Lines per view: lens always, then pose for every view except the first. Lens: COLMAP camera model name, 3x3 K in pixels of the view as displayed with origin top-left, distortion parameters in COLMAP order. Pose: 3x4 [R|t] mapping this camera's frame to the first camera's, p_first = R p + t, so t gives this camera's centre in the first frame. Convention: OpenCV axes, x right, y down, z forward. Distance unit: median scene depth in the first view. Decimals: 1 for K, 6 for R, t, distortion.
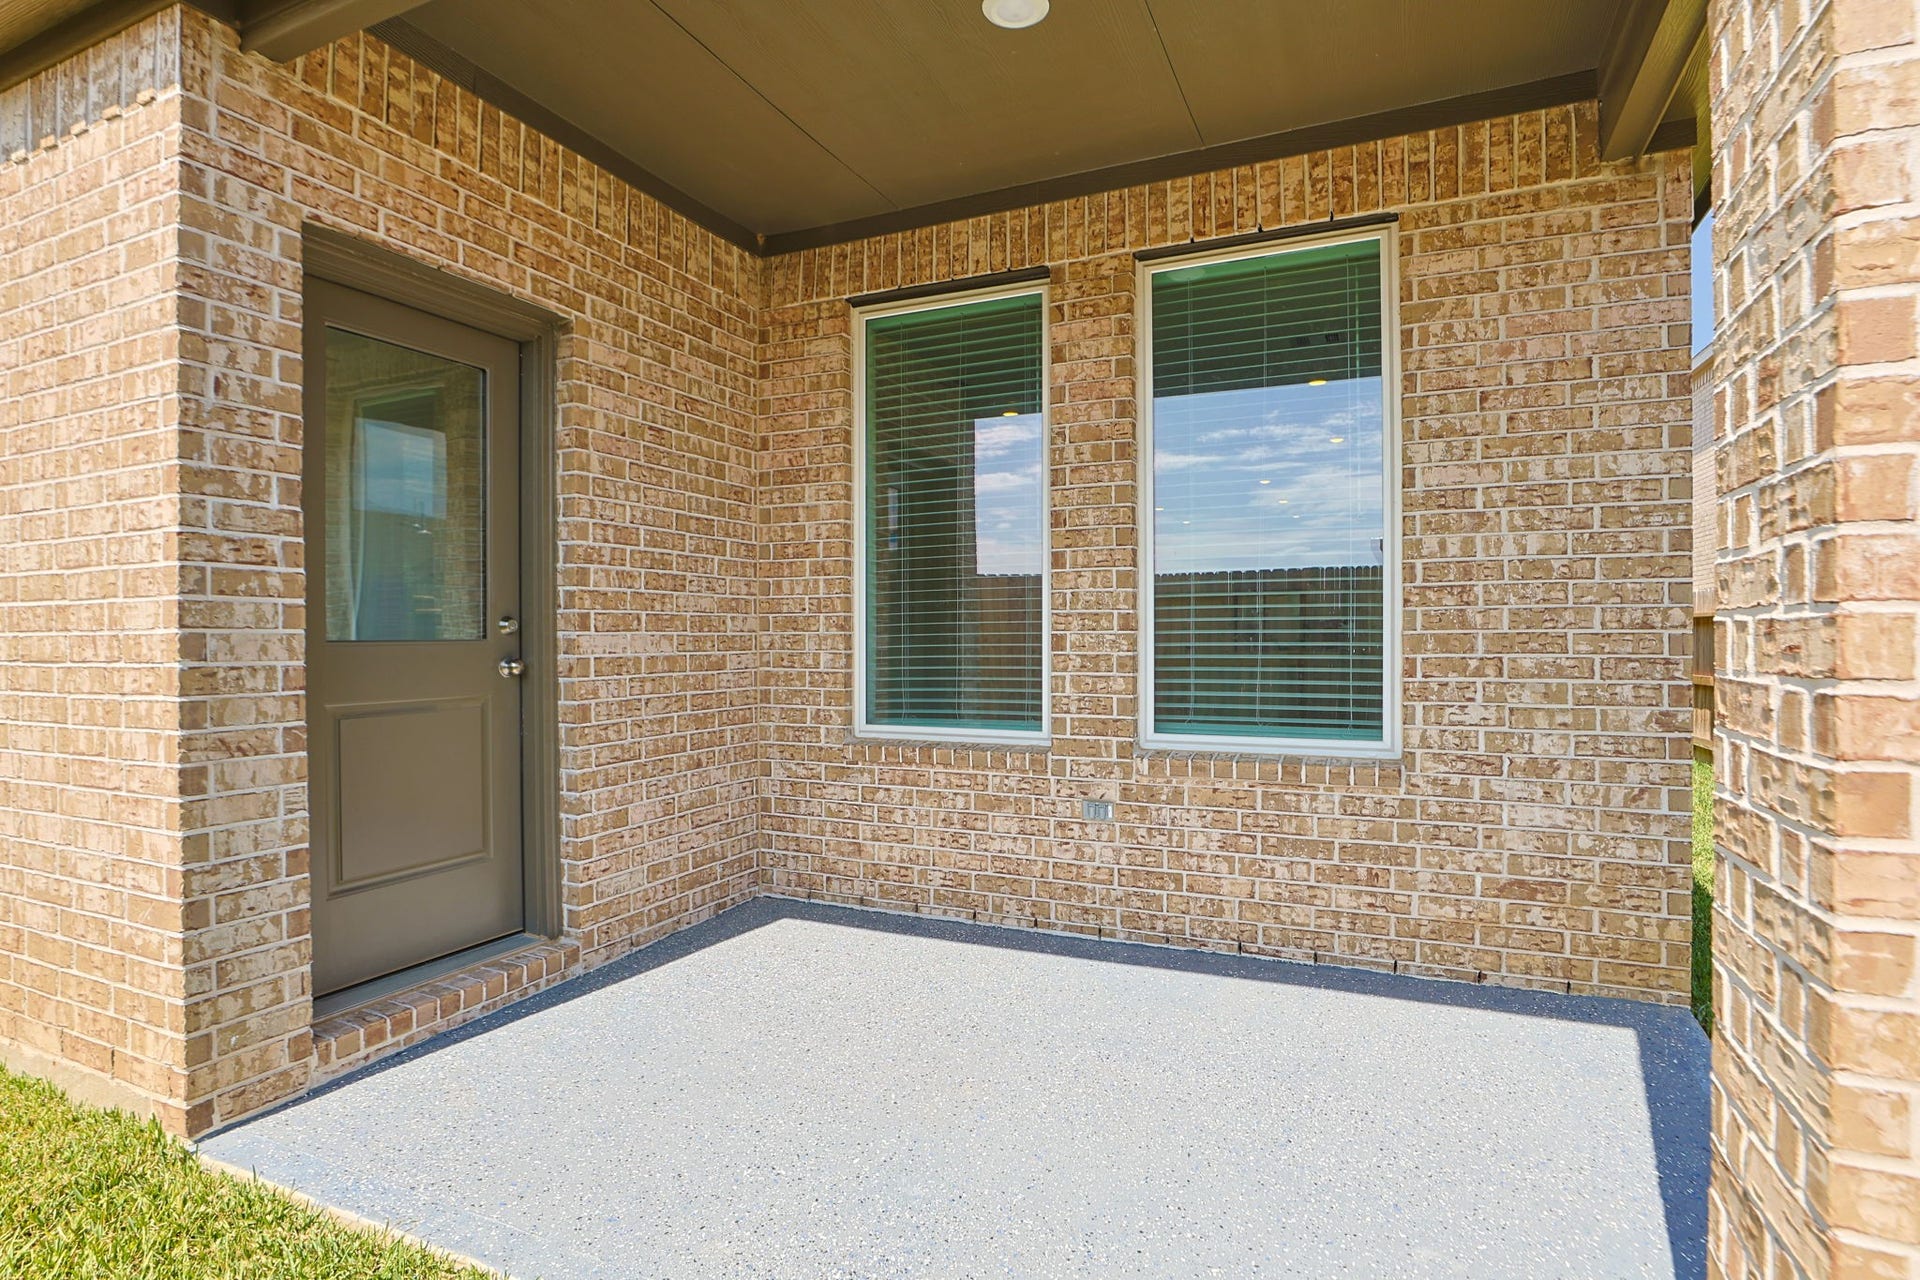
lens RADIAL K [[960.0, 0, 955.4], [0, 960.0, 638.0], [0, 0, 1]] dist [-0.017152, 0.001257]
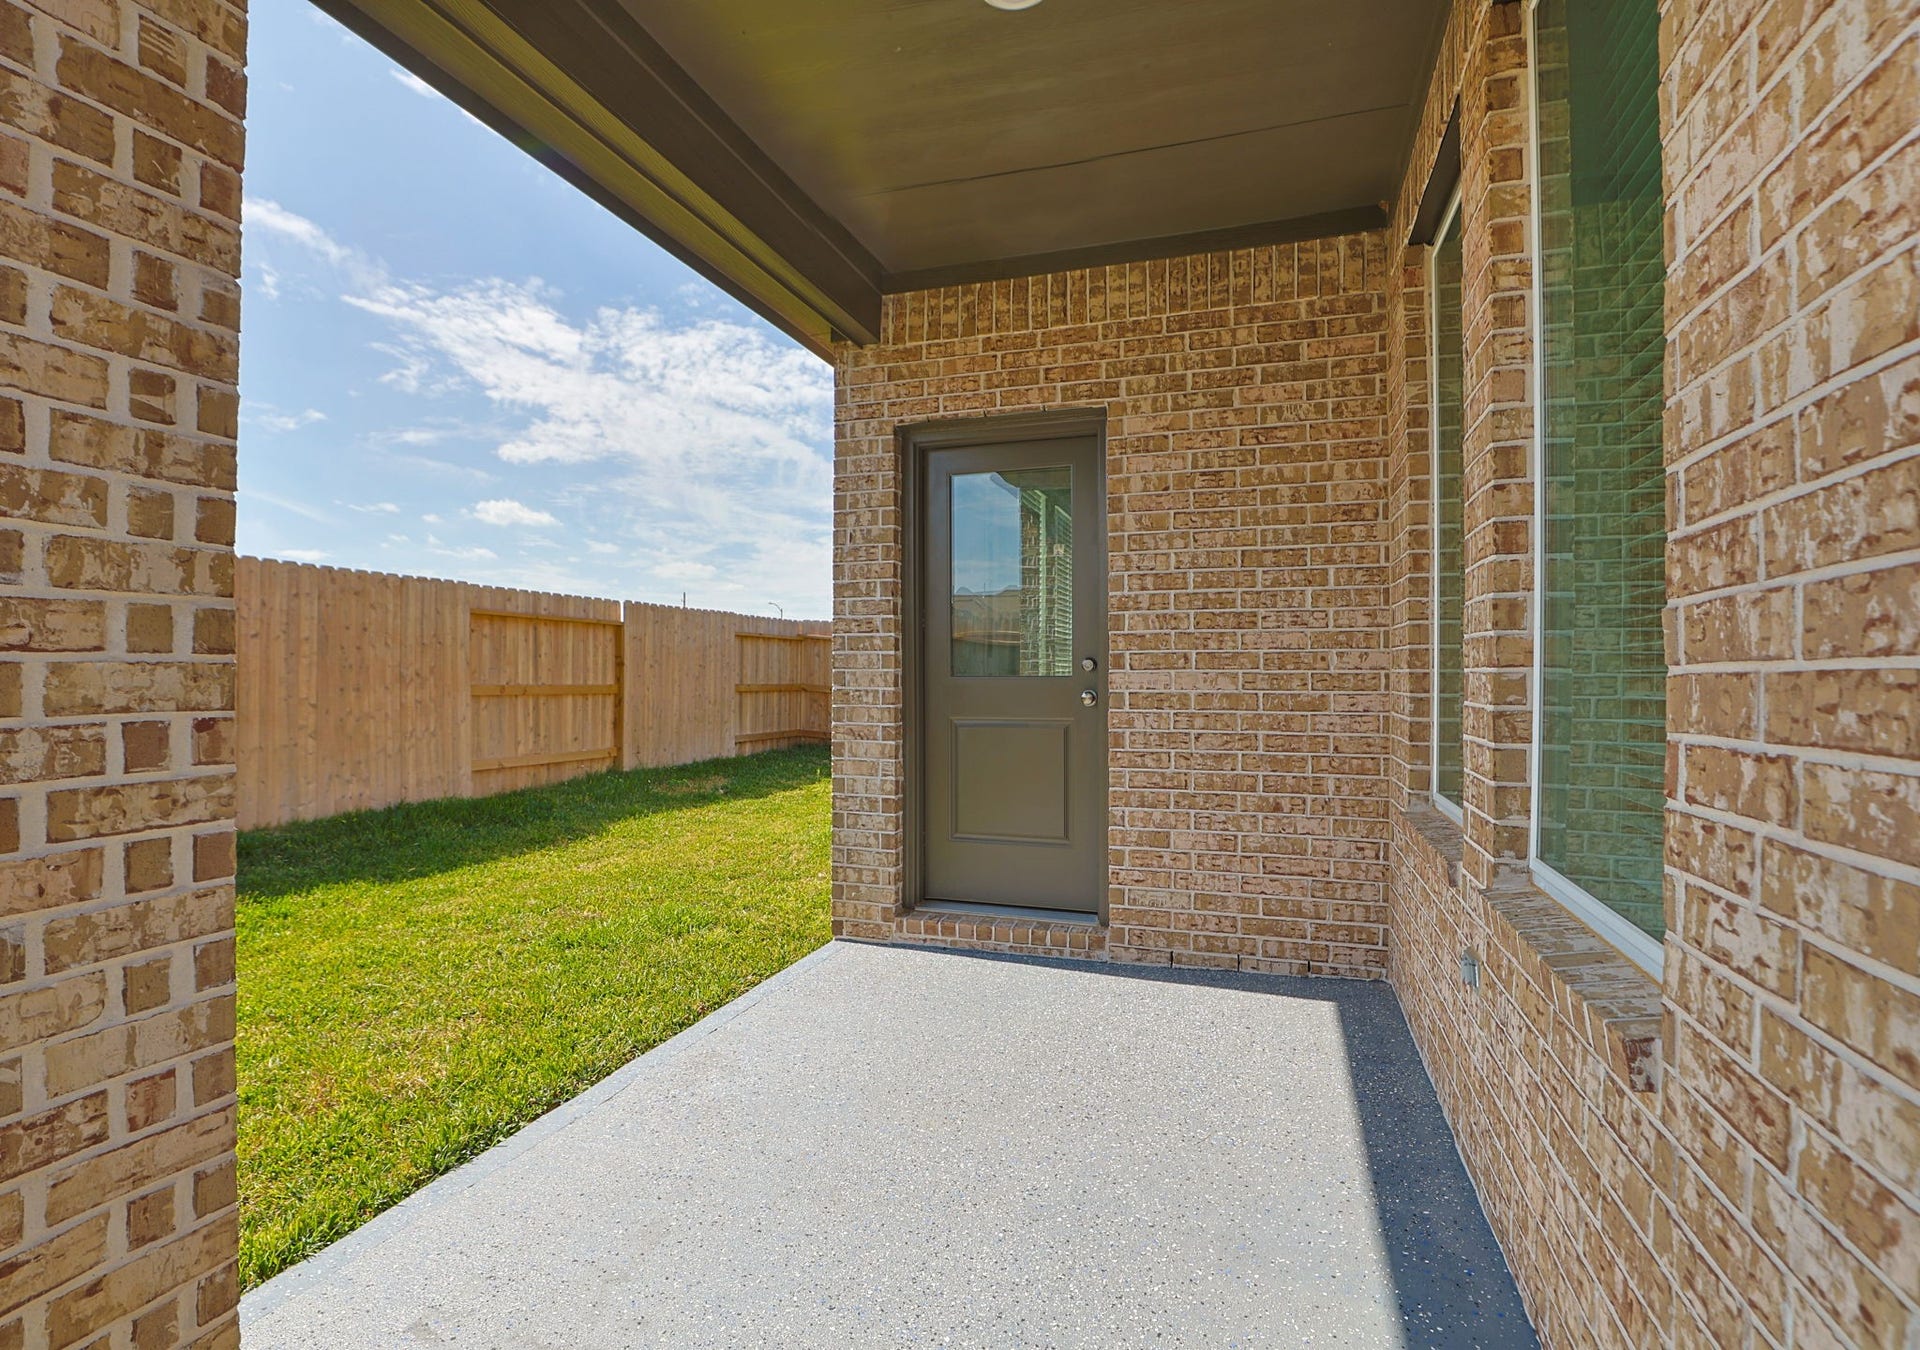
lens RADIAL K [[972.5, 0, 957.4], [0, 972.5, 672.0], [0, 0, 1]] dist [-0.026173, 0.000038]
pose [[0.117887, 0.001332, -0.993026, 0.748886], [-0.003729, 0.999993, 0.000898, -0.004051], [0.993020, 0.003597, 0.117891, 0.655306]]
